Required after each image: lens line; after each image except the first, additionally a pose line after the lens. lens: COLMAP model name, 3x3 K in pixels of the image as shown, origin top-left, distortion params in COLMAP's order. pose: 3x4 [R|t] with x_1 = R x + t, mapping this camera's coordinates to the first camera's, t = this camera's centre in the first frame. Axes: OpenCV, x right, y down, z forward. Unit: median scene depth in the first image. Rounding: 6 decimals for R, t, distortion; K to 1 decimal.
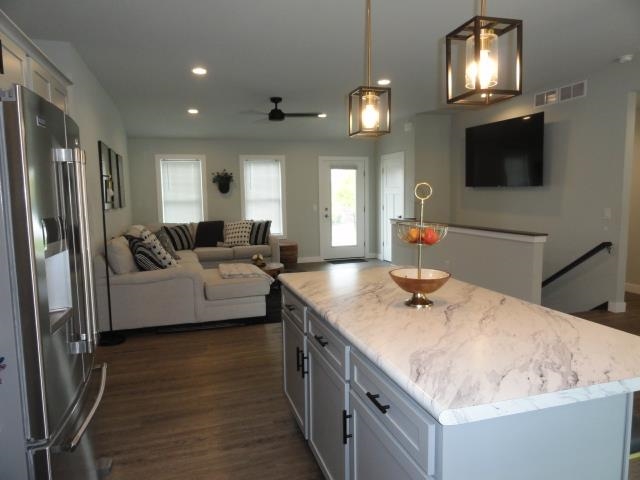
lens RADIAL K [[445.6, 0, 320.0], [0, 445.6, 240.0], [0, 0, 1]] dist [-0.006305, 0.000598]
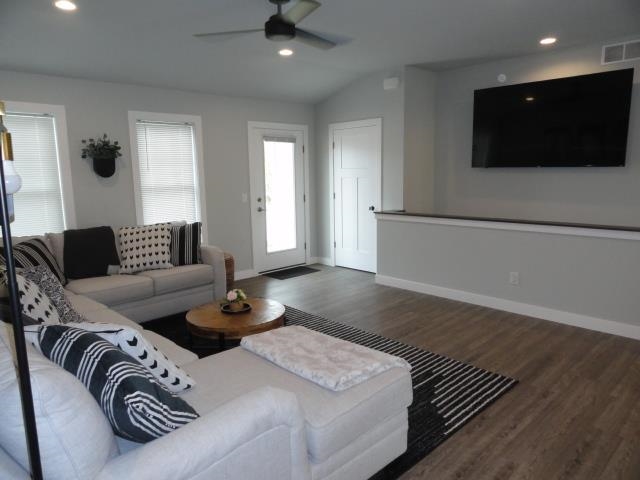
lens RADIAL K [[445.6, 0, 320.0], [0, 445.6, 240.0], [0, 0, 1]] dist [-0.006305, 0.000598]
pose [[0.894136, -0.067486, 0.442680, -0.226556], [0.050098, 0.997448, 0.050869, -0.040822], [-0.444983, -0.023307, 0.895235, 0.373114]]
